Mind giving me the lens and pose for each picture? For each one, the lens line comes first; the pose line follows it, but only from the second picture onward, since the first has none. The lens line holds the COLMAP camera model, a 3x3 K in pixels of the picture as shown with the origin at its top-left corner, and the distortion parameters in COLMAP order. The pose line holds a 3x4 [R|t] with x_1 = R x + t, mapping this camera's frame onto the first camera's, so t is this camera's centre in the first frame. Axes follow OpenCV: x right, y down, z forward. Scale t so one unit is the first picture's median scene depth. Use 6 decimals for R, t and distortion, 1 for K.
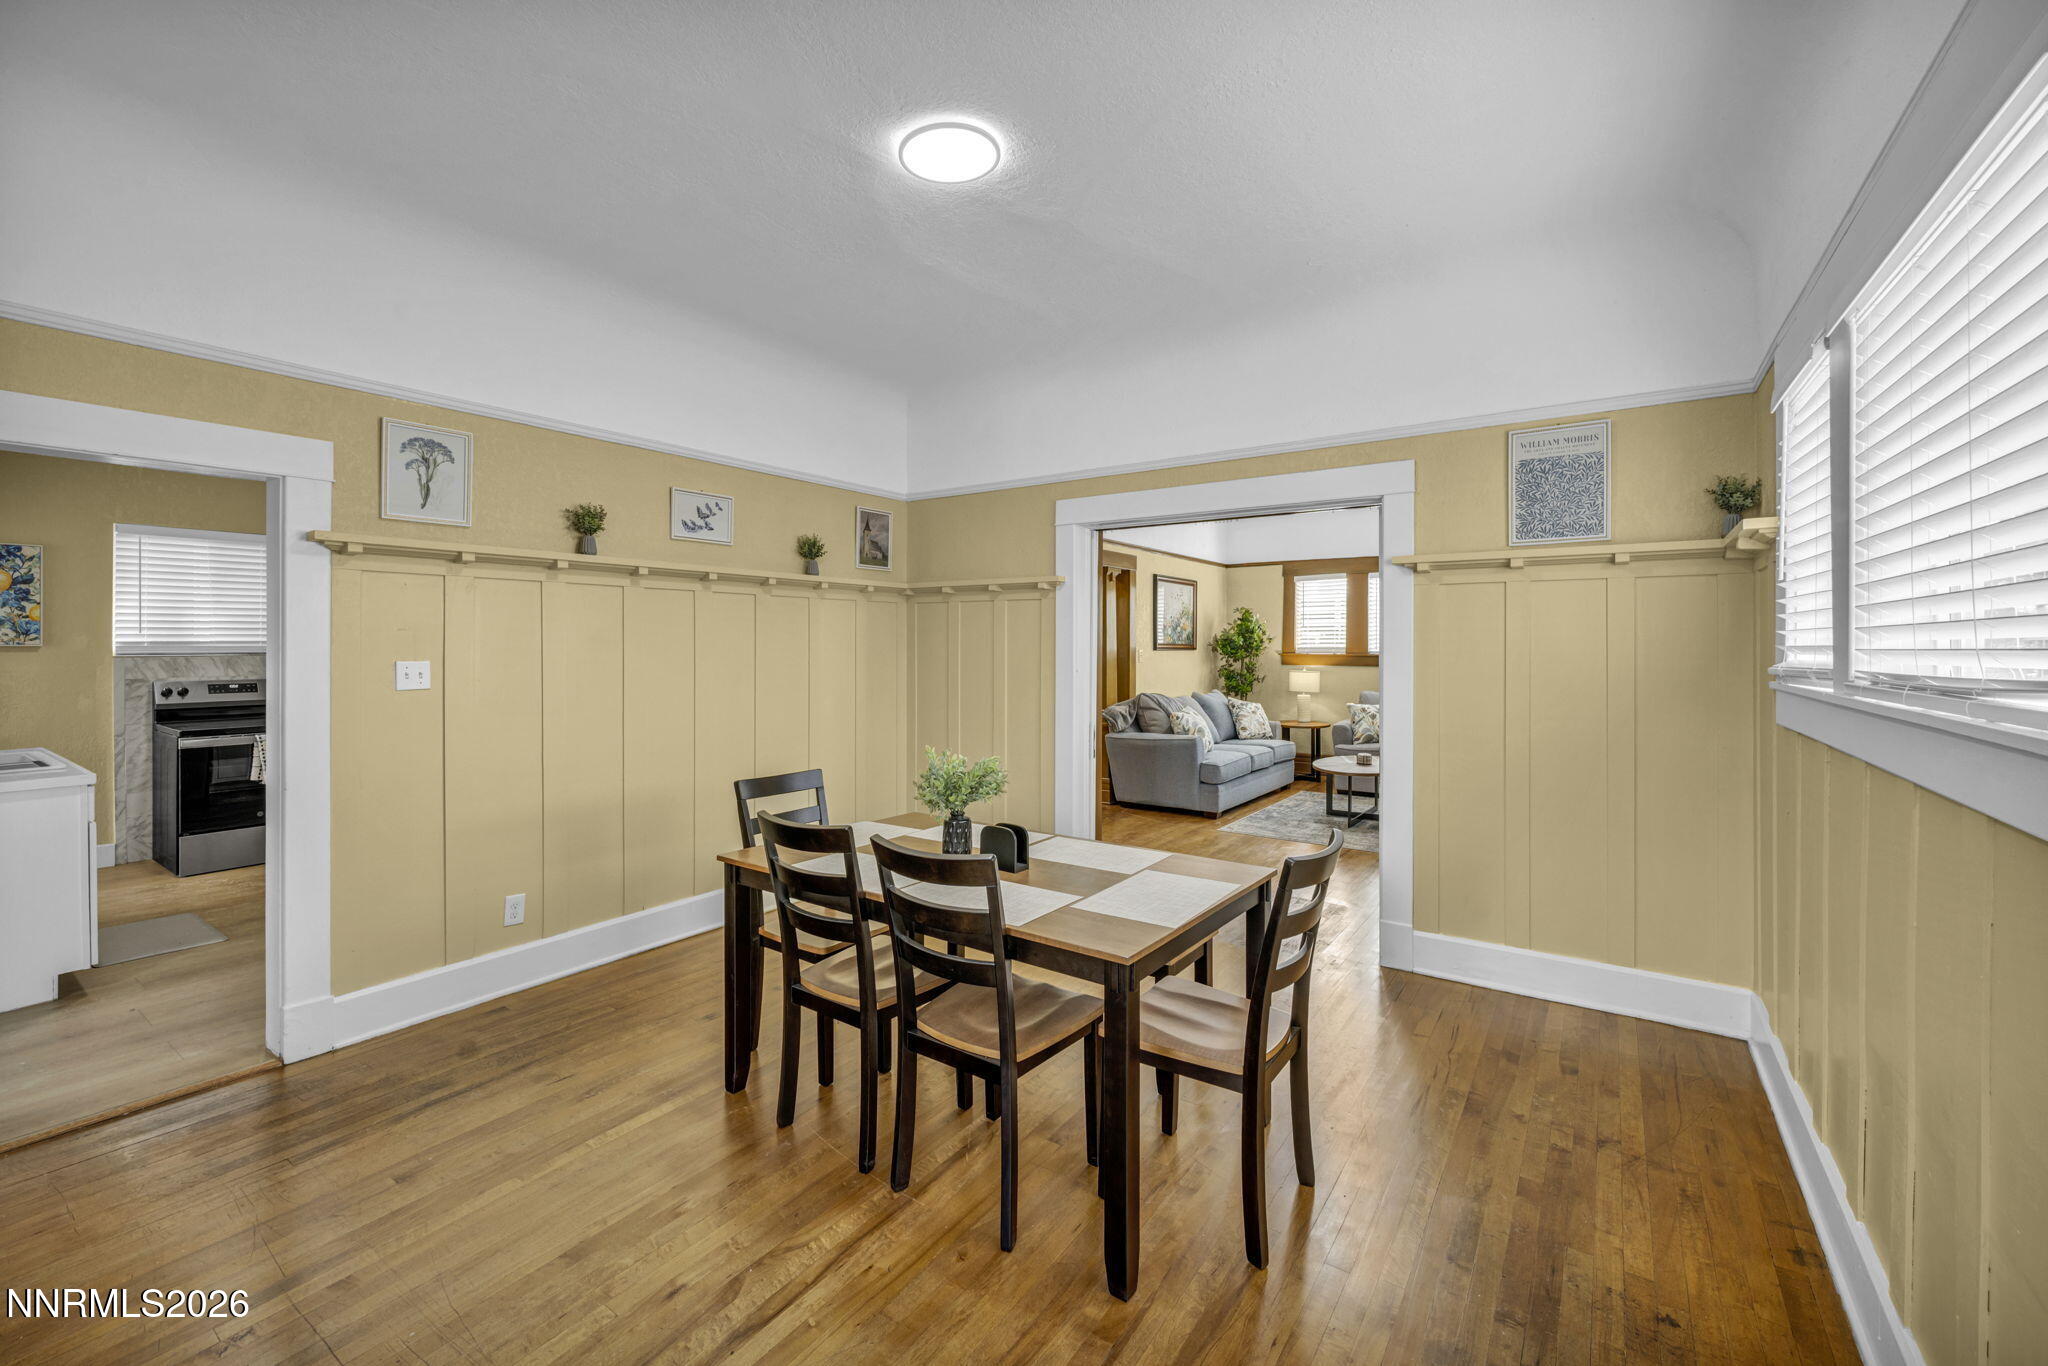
lens RADIAL K [[848.5, 0, 1046.0], [0, 848.5, 645.9], [0, 0, 1]] dist [-0.003335, 0.000651]
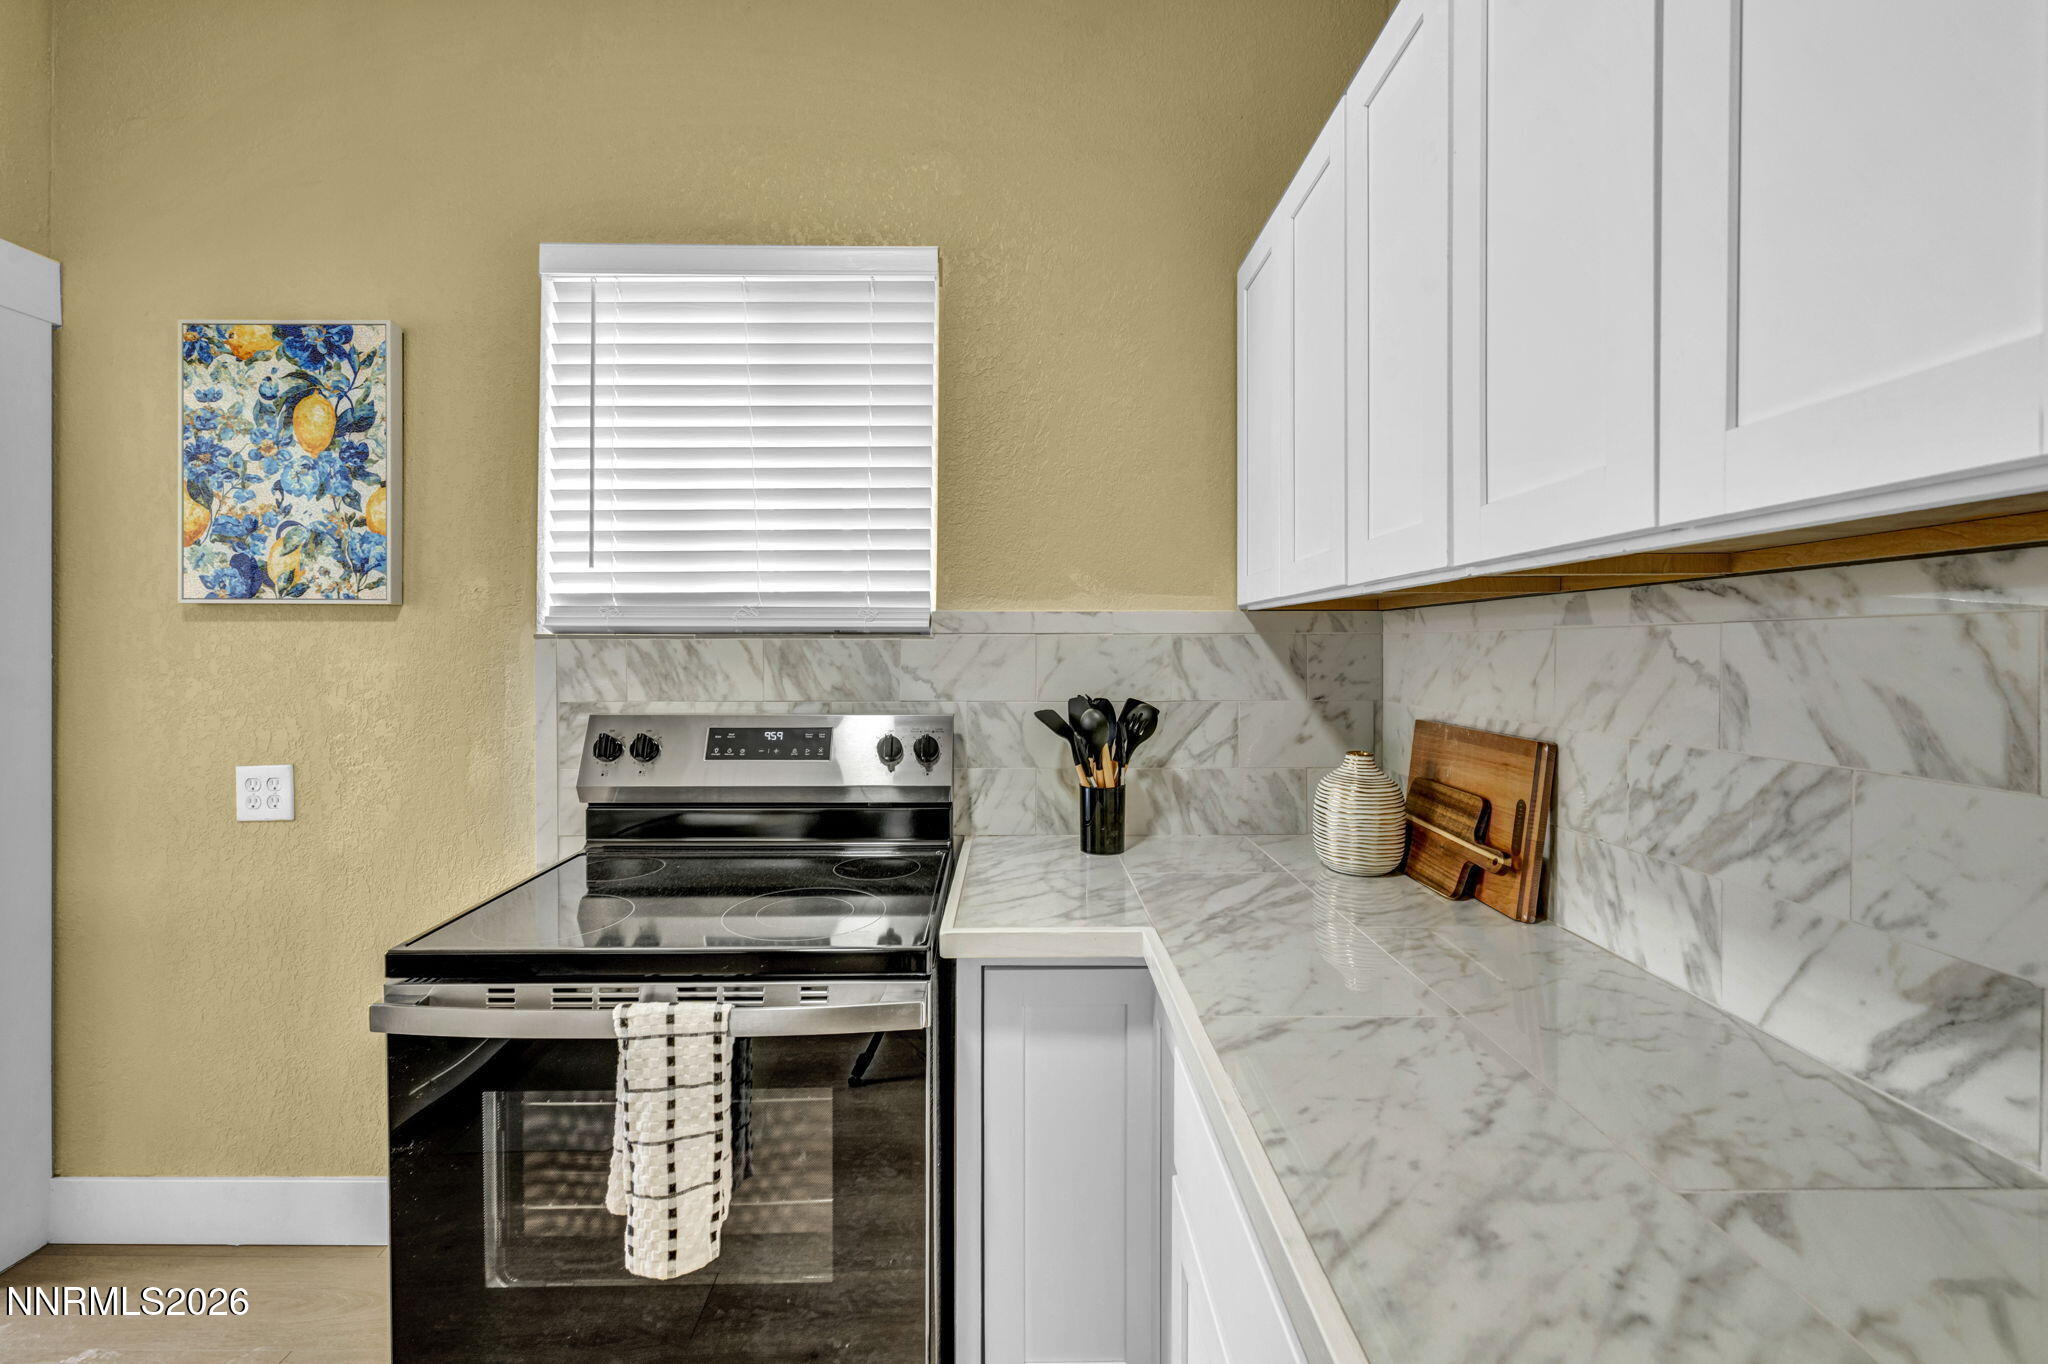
lens RADIAL K [[848.5, 0, 1008.7], [0, 848.5, 661.2], [0, 0, 1]] dist [-0.003335, 0.000651]
pose [[0.570493, 0.008954, -0.821254, -0.701696], [-0.002270, 0.999954, 0.009326, 0.019008], [0.821299, -0.003456, 0.570487, 0.949674]]
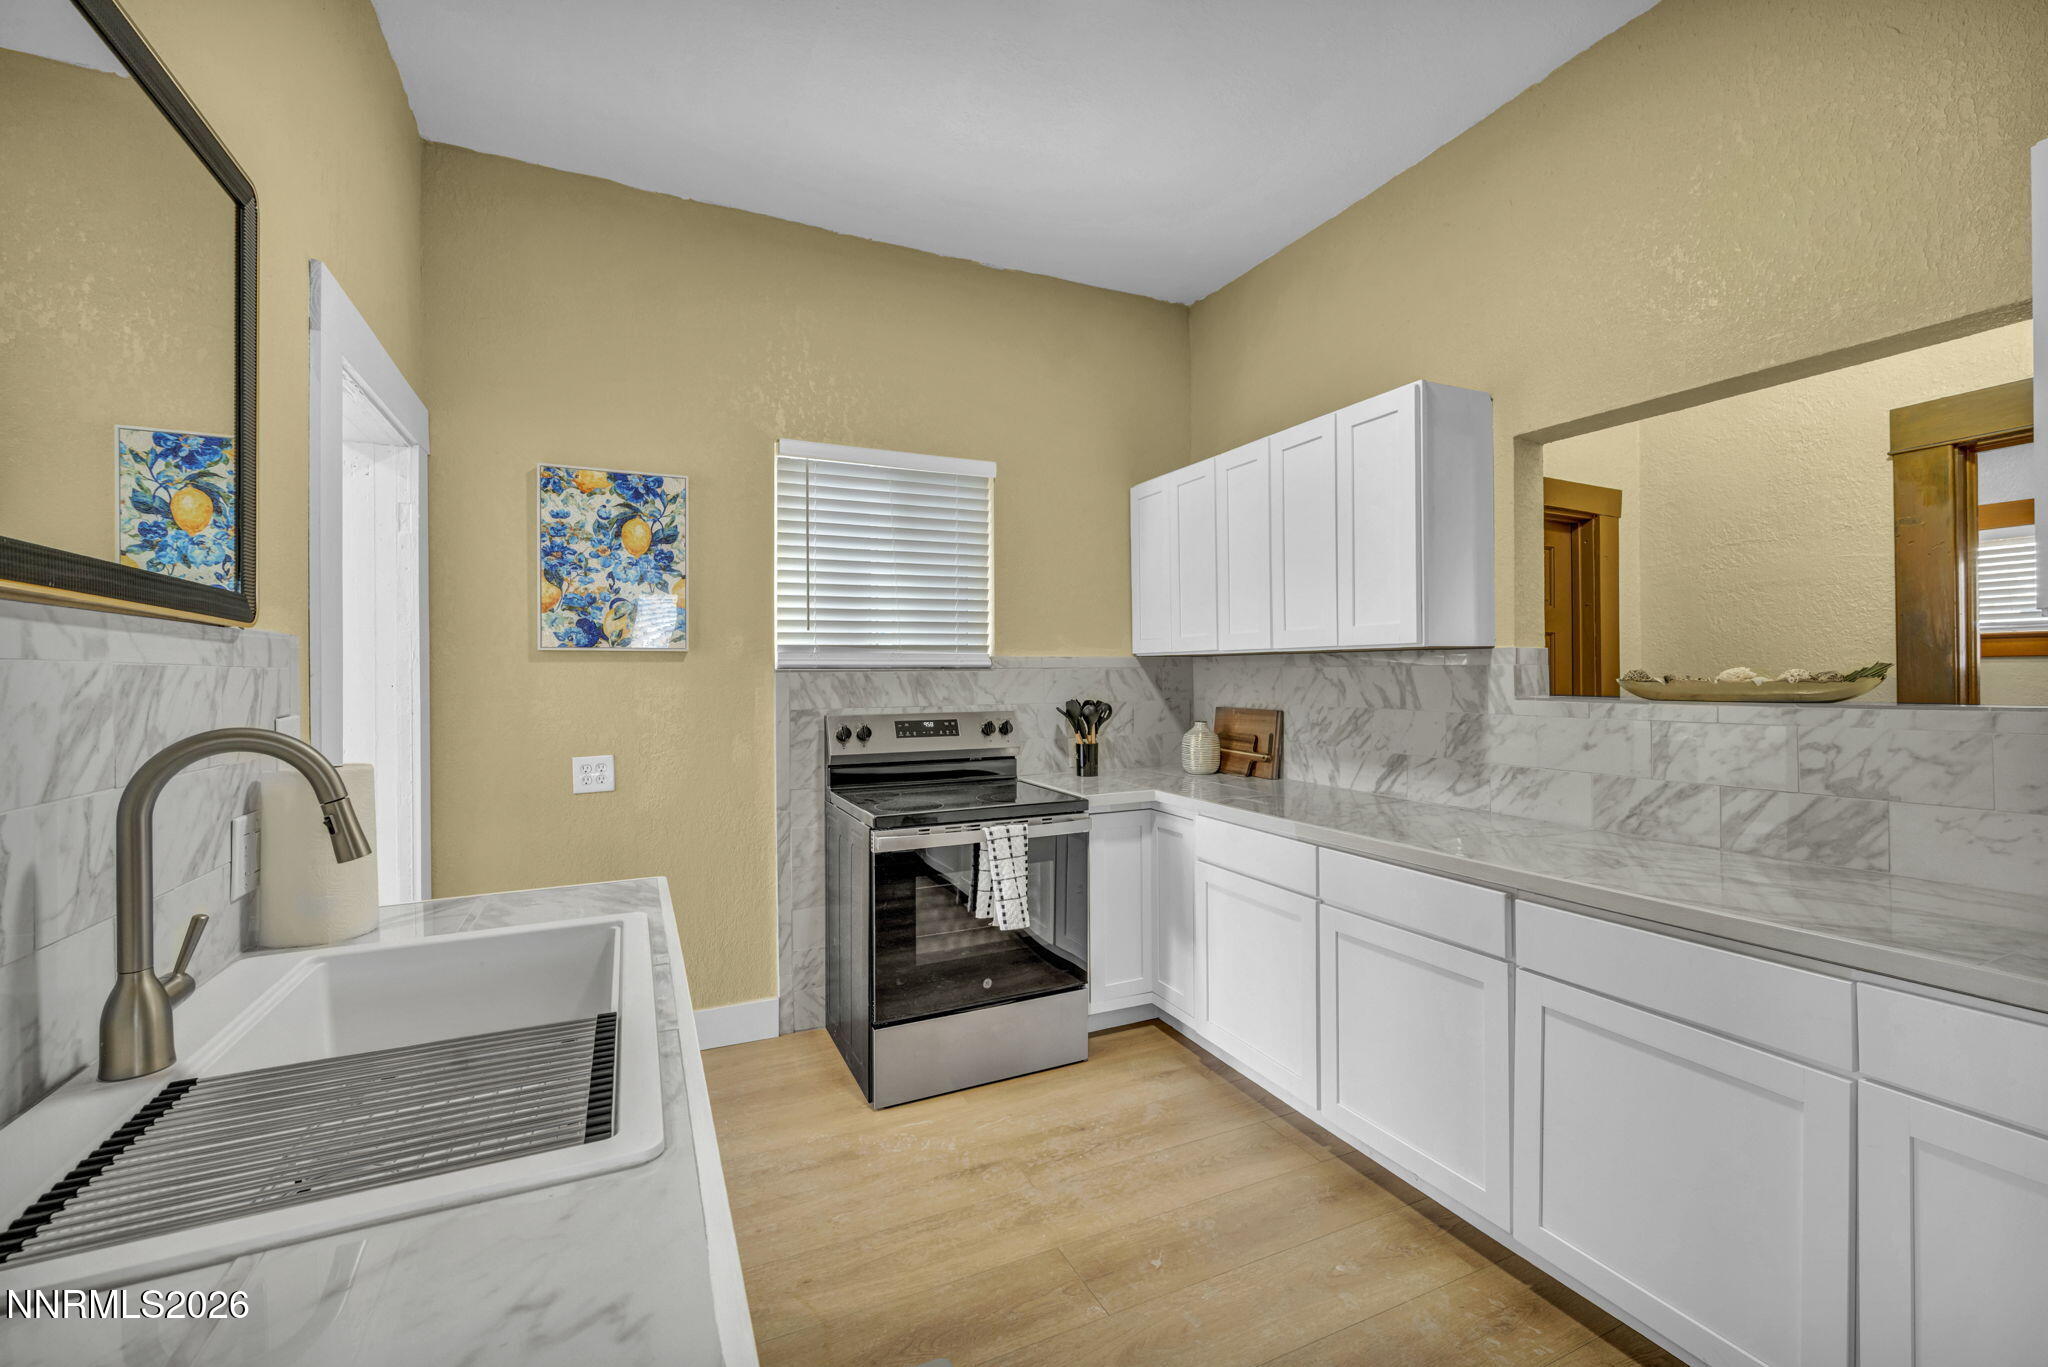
lens RADIAL K [[848.5, 0, 1036.1], [0, 848.5, 670.9], [0, 0, 1]] dist [-0.003335, 0.000651]
pose [[0.867074, -0.009952, -0.498080, -0.654760], [0.006461, 0.999941, -0.008733, 0.018782], [0.498137, 0.004354, 0.867087, 0.581954]]
